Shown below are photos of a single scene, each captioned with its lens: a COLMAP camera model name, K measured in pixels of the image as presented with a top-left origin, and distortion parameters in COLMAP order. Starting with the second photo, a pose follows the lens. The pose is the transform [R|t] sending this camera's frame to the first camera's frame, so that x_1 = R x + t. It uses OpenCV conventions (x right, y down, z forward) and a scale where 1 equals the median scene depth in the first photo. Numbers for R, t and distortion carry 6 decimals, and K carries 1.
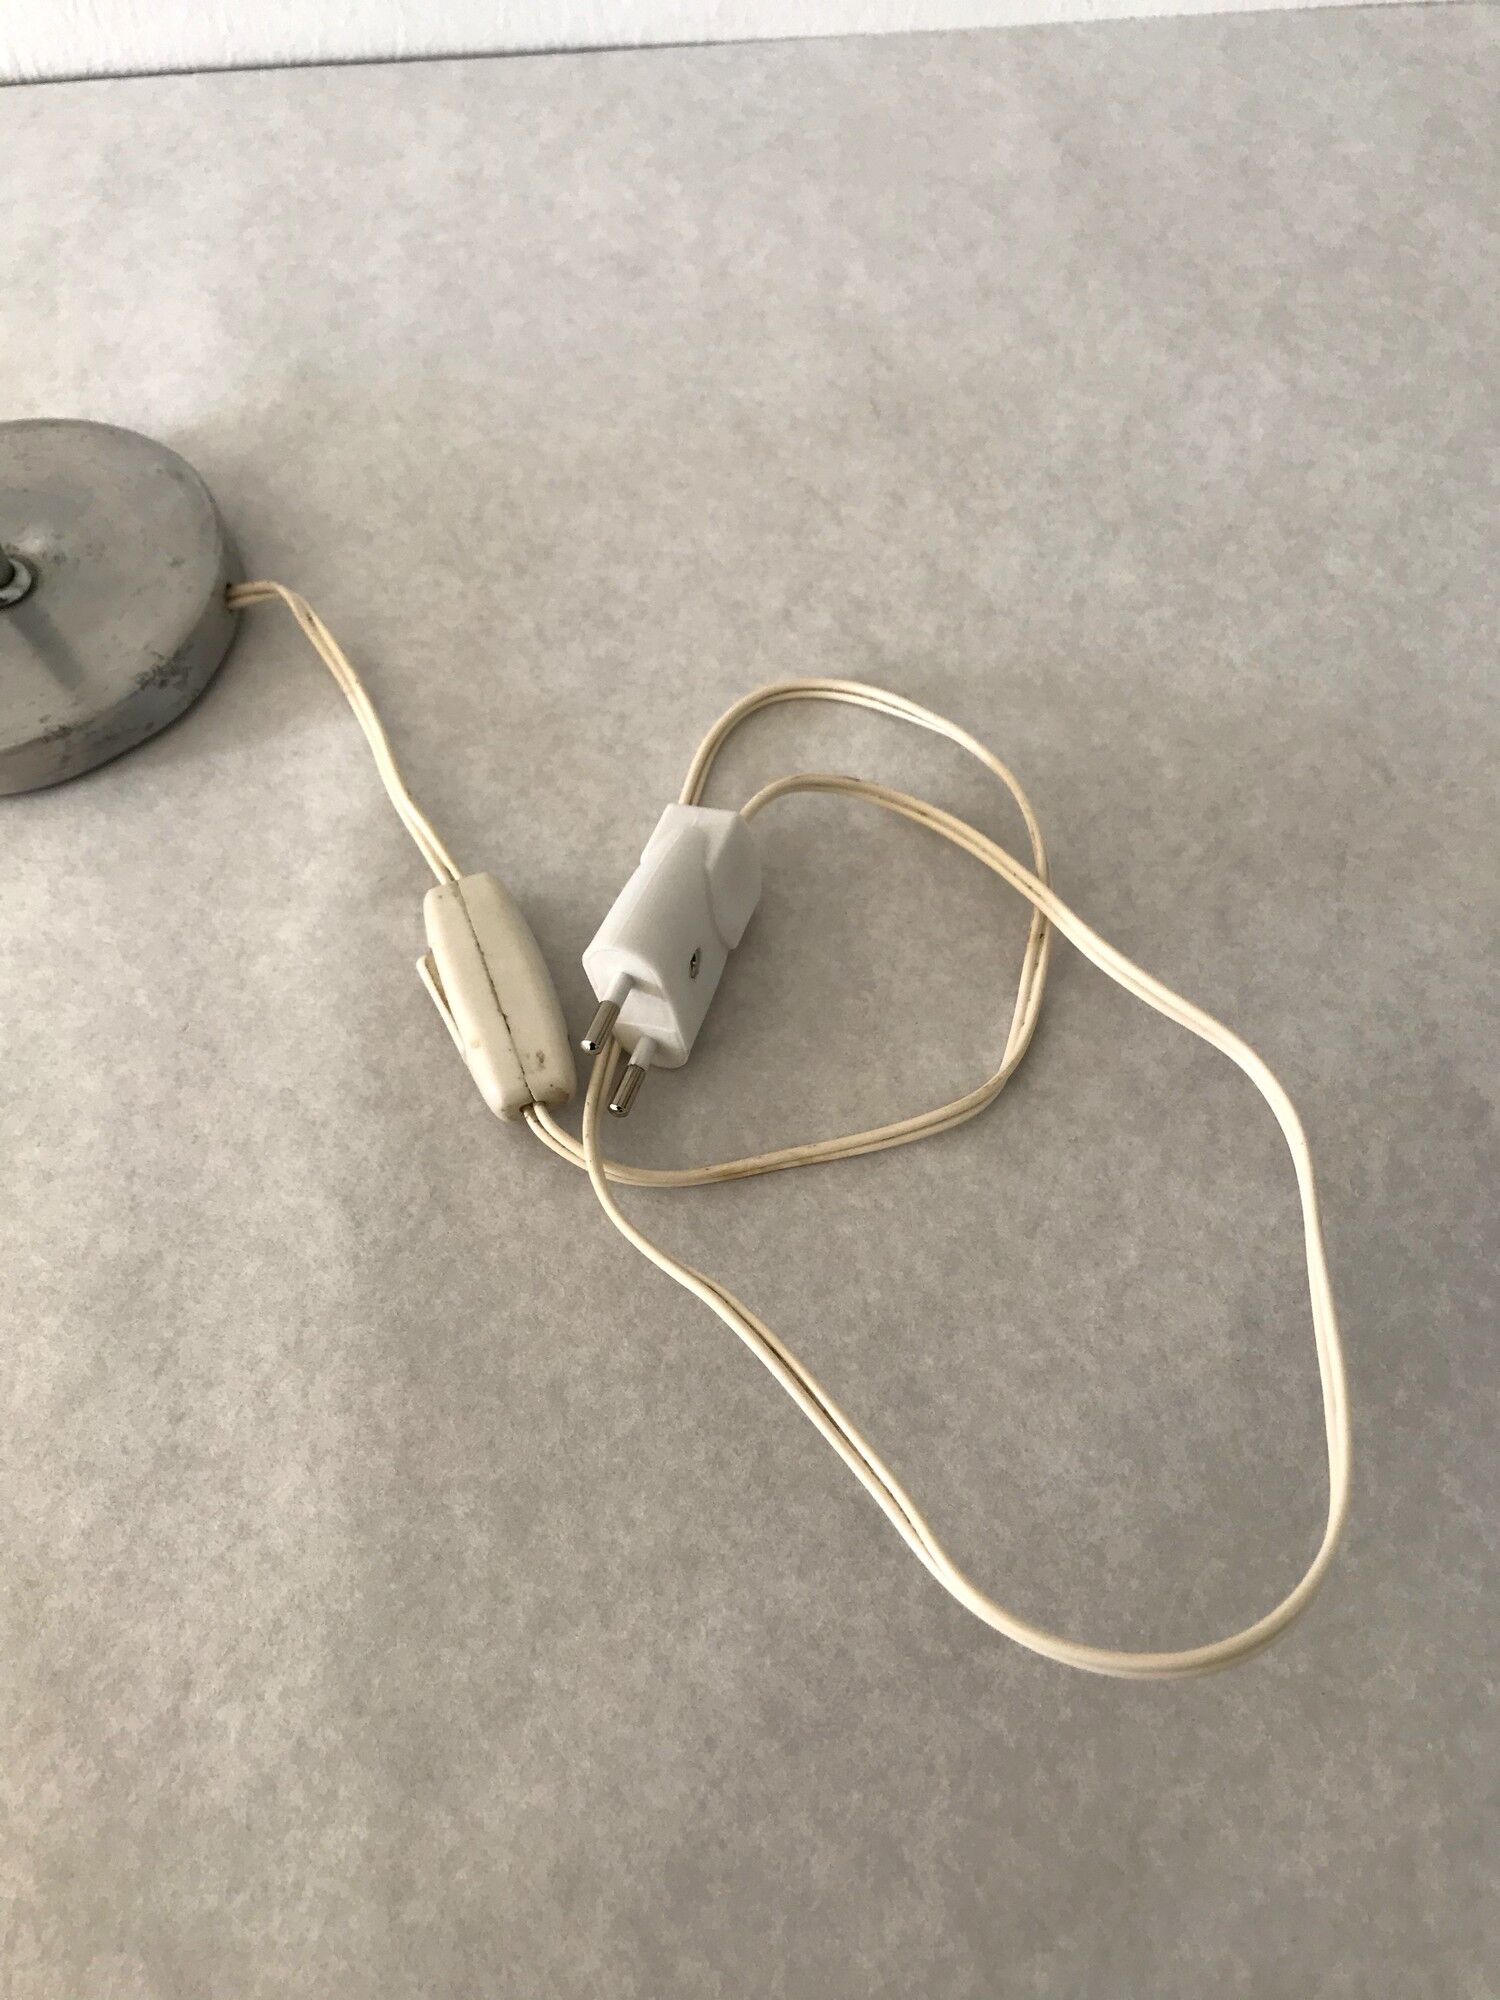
lens RADIAL K [[1640.6, 0, 799.8], [0, 1640.6, 991.2], [0, 0, 1]] dist [-0.004228, 0.009363]
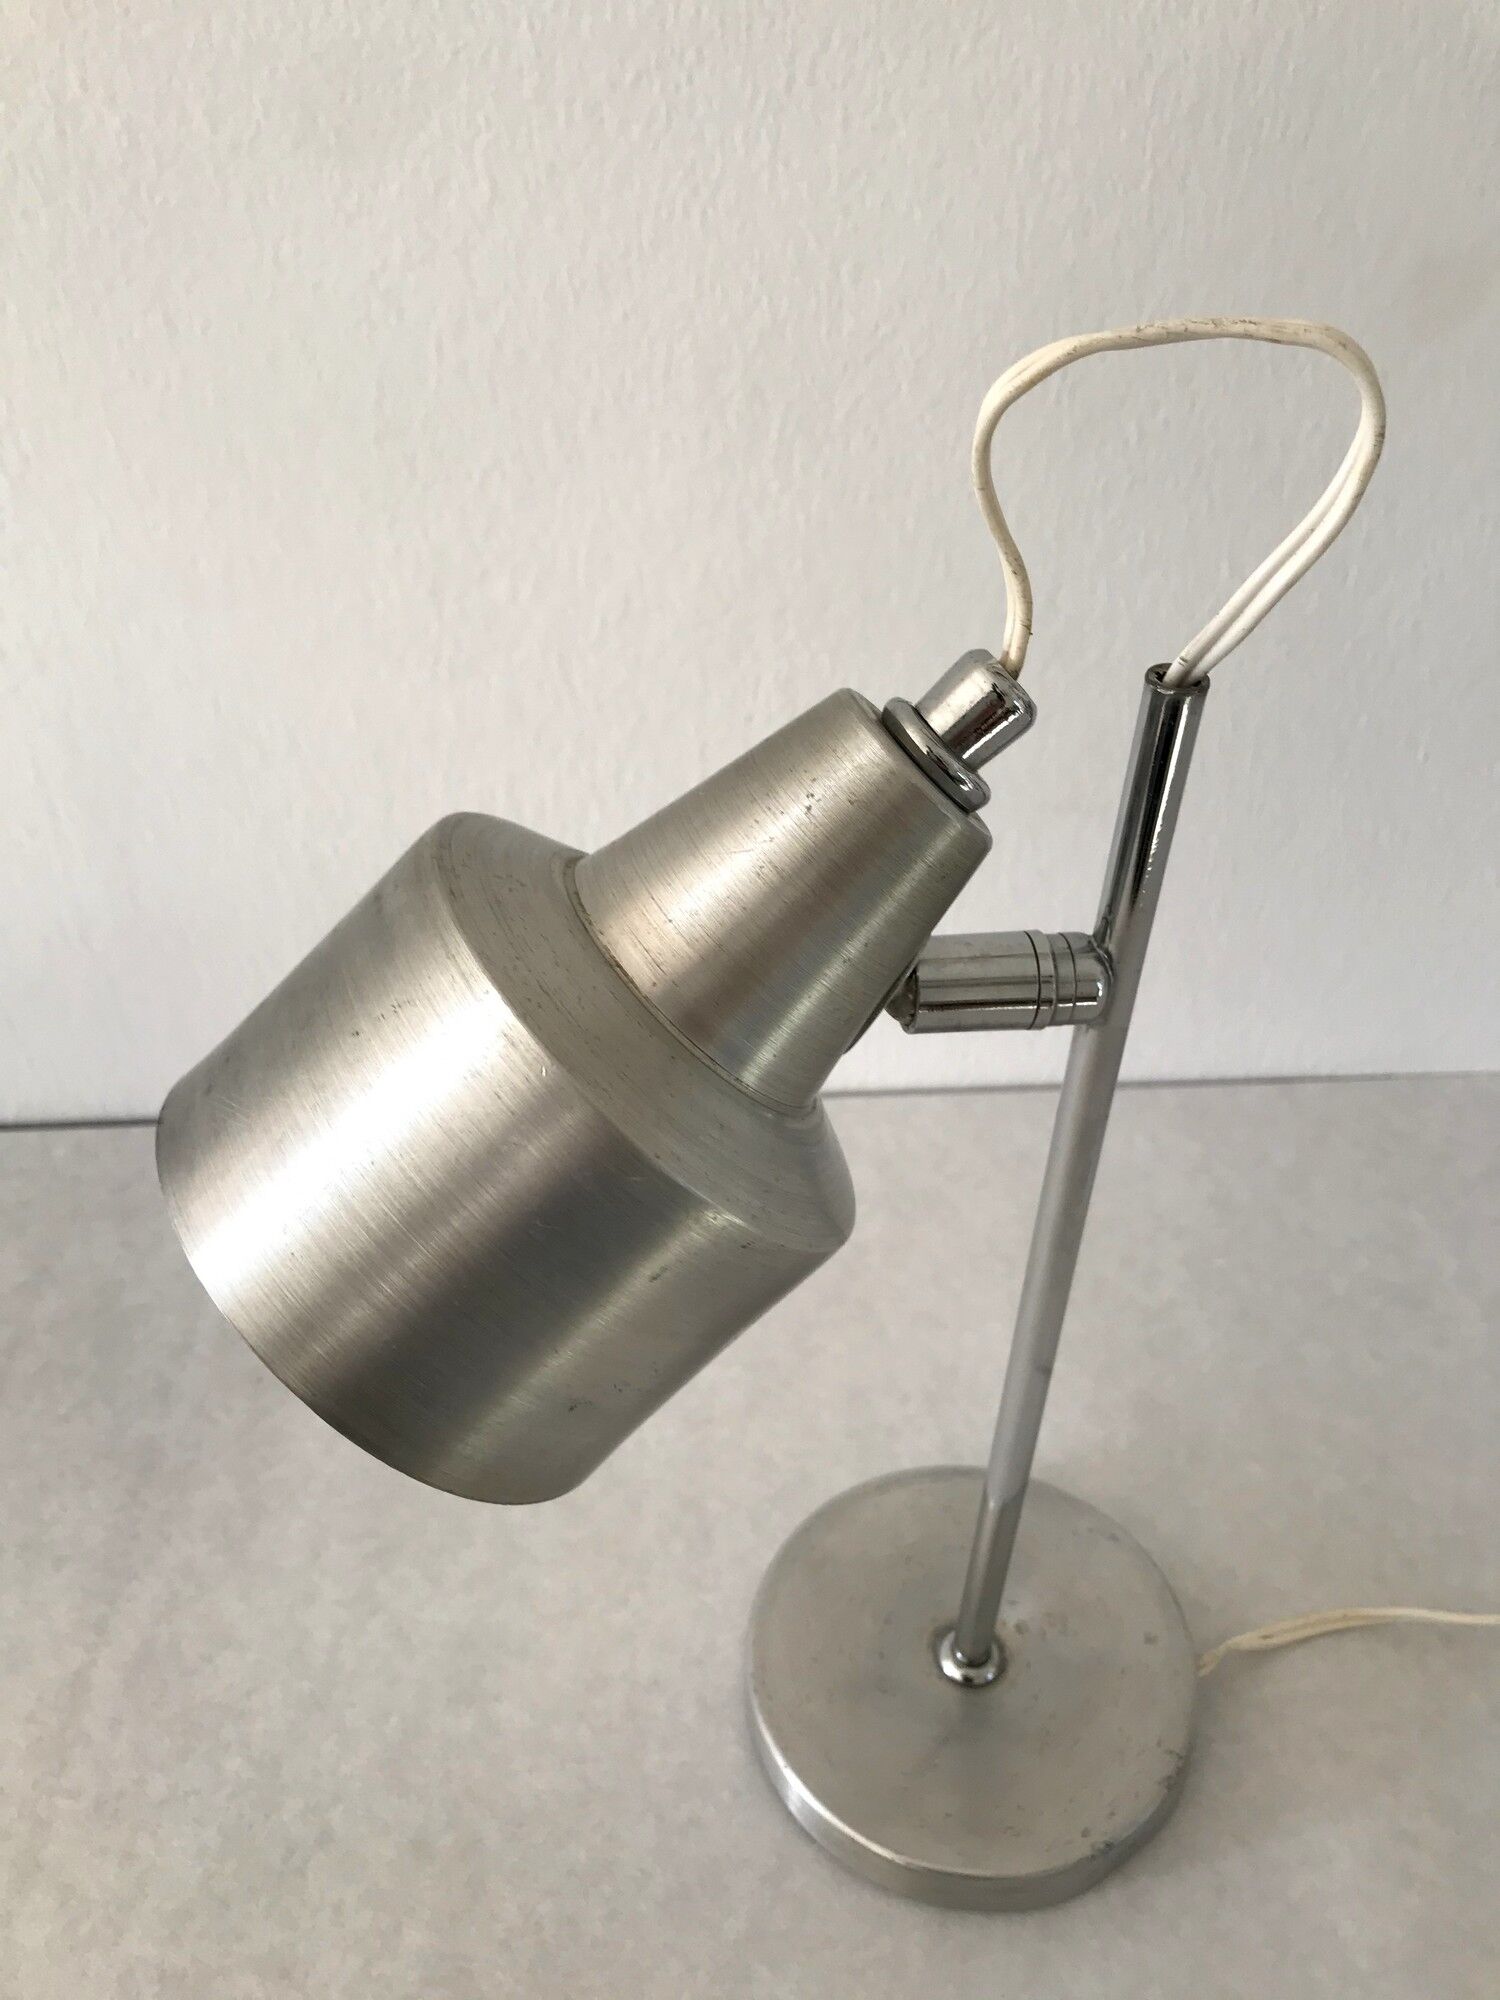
lens RADIAL K [[1668.8, 0, 759.6], [0, 1668.8, 988.2], [0, 0, 1]] dist [-0.011989, 0.005124]
pose [[0.999706, 0.023849, -0.004393, -0.626105], [-0.023620, 0.916548, -0.399227, -0.215327], [-0.005494, 0.399213, 0.916842, -0.092935]]
